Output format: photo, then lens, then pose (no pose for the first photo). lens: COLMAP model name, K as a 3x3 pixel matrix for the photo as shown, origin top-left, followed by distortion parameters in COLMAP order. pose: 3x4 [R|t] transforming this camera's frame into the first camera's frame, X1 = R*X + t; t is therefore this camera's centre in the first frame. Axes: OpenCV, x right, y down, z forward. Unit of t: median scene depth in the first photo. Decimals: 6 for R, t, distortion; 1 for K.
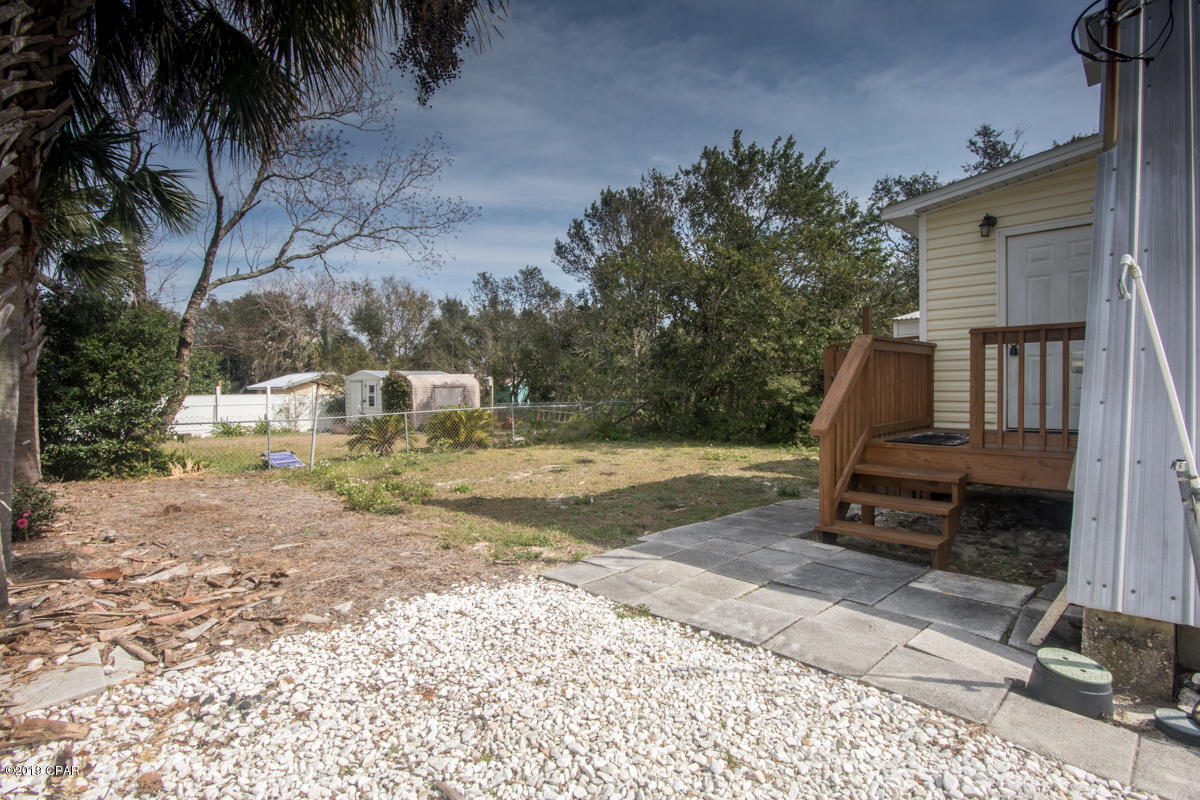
lens RADIAL K [[589.9, 0, 601.2], [0, 589.9, 400.5], [0, 0, 1]] dist [-0.018352, -0.000142]
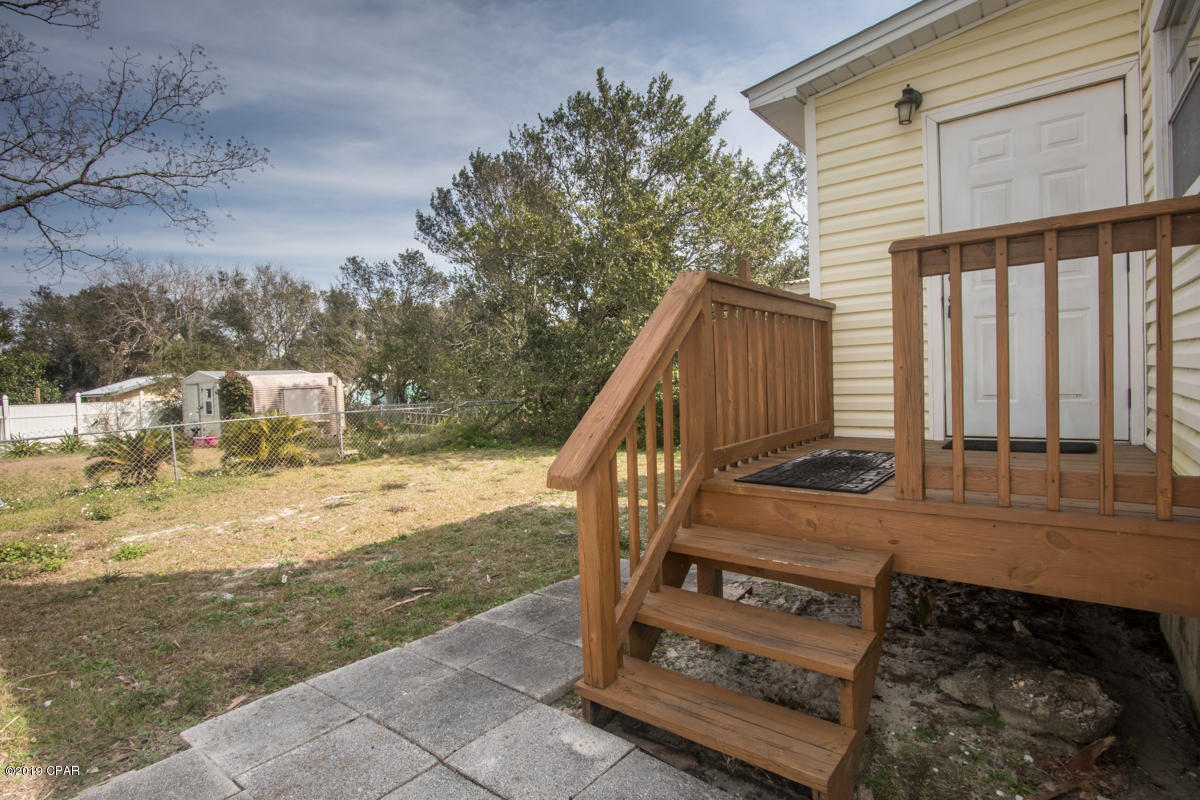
lens RADIAL K [[589.9, 0, 601.9], [0, 589.9, 400.2], [0, 0, 1]] dist [-0.018352, -0.000142]
pose [[0.992474, -0.027826, 0.119251, 0.078063], [0.027026, 0.999600, 0.008325, -0.001774], [-0.119435, -0.005039, 0.992829, 0.128239]]
